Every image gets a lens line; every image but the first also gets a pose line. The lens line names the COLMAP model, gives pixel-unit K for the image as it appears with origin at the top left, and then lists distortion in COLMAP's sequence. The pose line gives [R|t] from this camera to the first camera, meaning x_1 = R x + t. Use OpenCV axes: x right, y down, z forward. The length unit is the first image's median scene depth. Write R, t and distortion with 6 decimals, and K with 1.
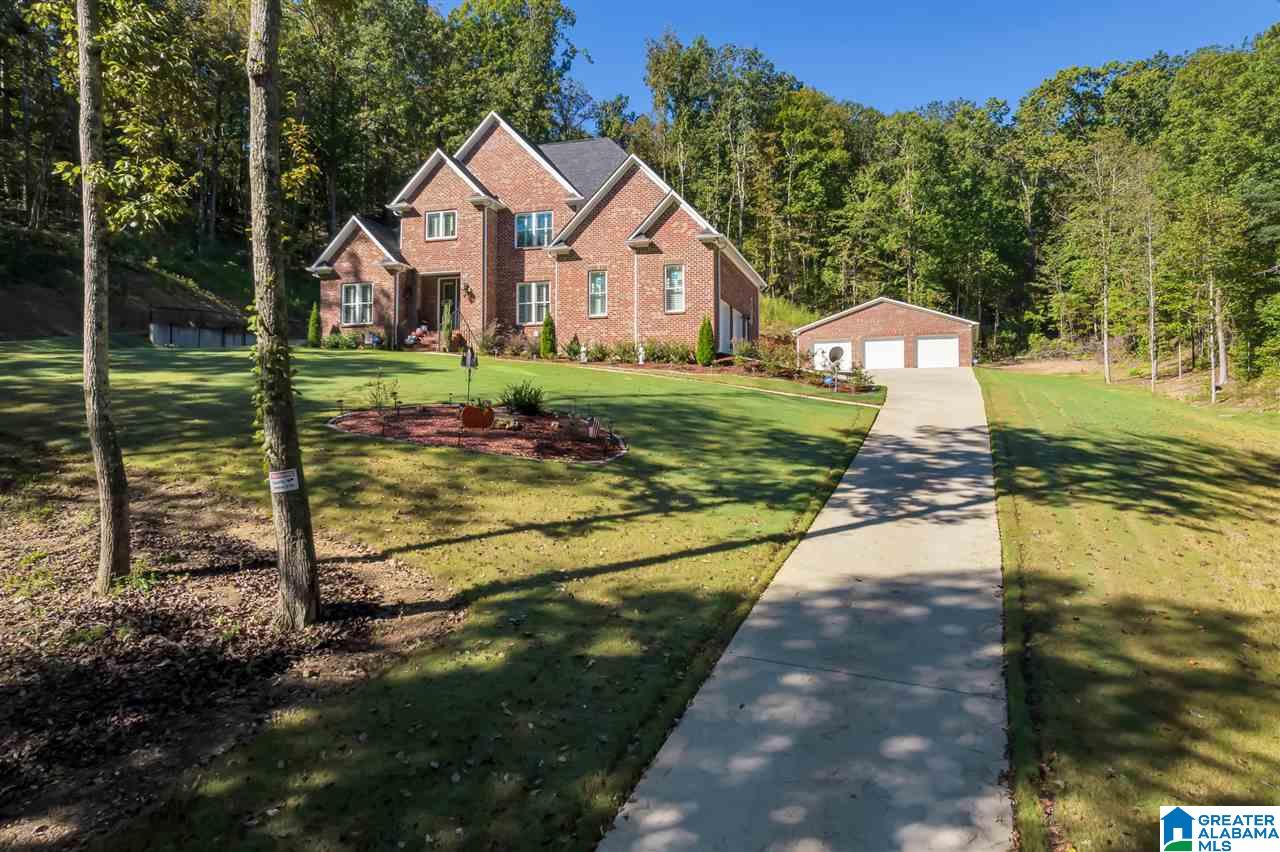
lens RADIAL K [[818.2, 0, 634.2], [0, 818.2, 401.0], [0, 0, 1]] dist [-0.039211, 0.000155]
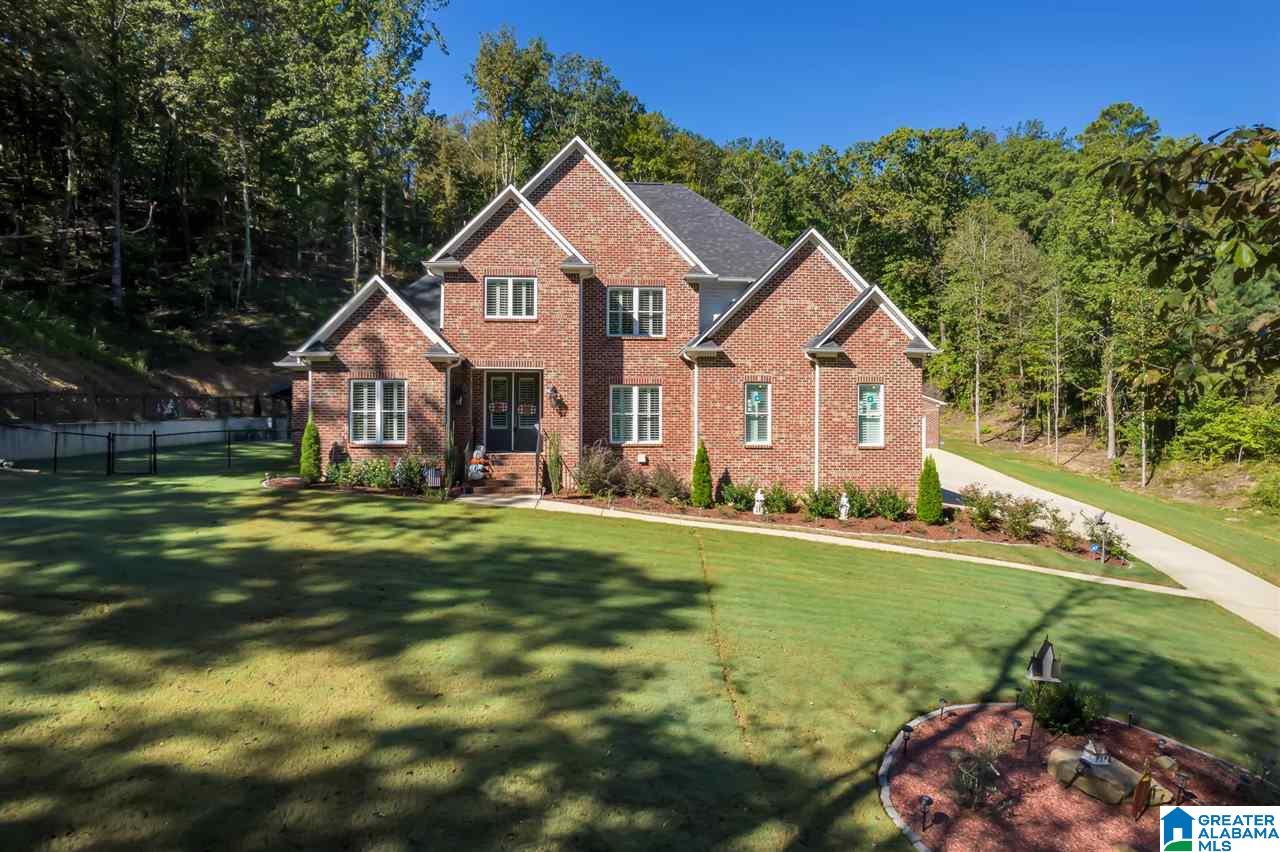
lens RADIAL K [[821.4, 0, 639.0], [0, 821.4, 431.8], [0, 0, 1]] dist [-0.077048, 0.072652]
pose [[0.938807, 0.003247, 0.344429, -0.368532], [-0.014013, 0.999488, 0.028771, -0.125241], [-0.344159, -0.031837, 0.938371, 0.320256]]
